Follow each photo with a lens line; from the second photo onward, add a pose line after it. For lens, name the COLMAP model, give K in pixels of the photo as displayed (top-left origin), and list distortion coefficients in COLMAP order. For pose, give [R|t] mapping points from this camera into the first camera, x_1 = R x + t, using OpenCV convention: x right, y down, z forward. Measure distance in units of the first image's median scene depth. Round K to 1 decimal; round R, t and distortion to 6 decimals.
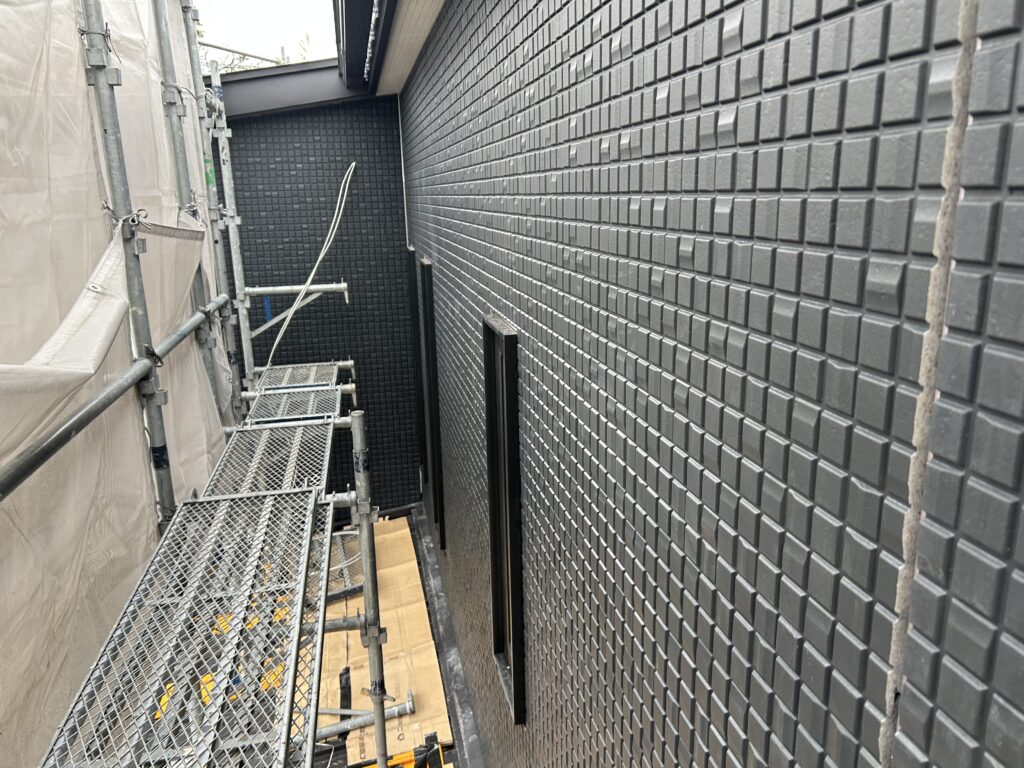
lens RADIAL K [[774.9, 0, 510.4], [0, 774.9, 384.8], [0, 0, 1]] dist [0.024430, -0.044049]
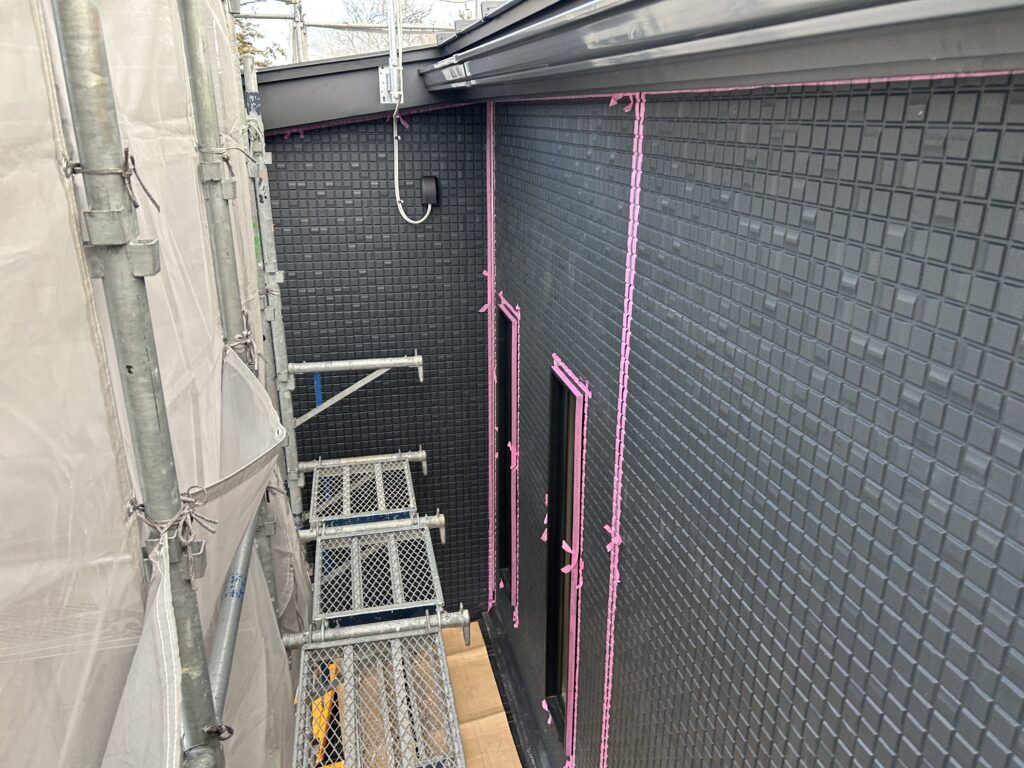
lens RADIAL K [[774.9, 0, 514.7], [0, 774.9, 387.5], [0, 0, 1]] dist [0.024430, -0.044049]
pose [[0.999379, 0.022629, 0.027002, -0.140818], [-0.025100, 0.995160, 0.095005, -0.175503], [-0.024722, -0.095624, 0.995111, 0.245308]]
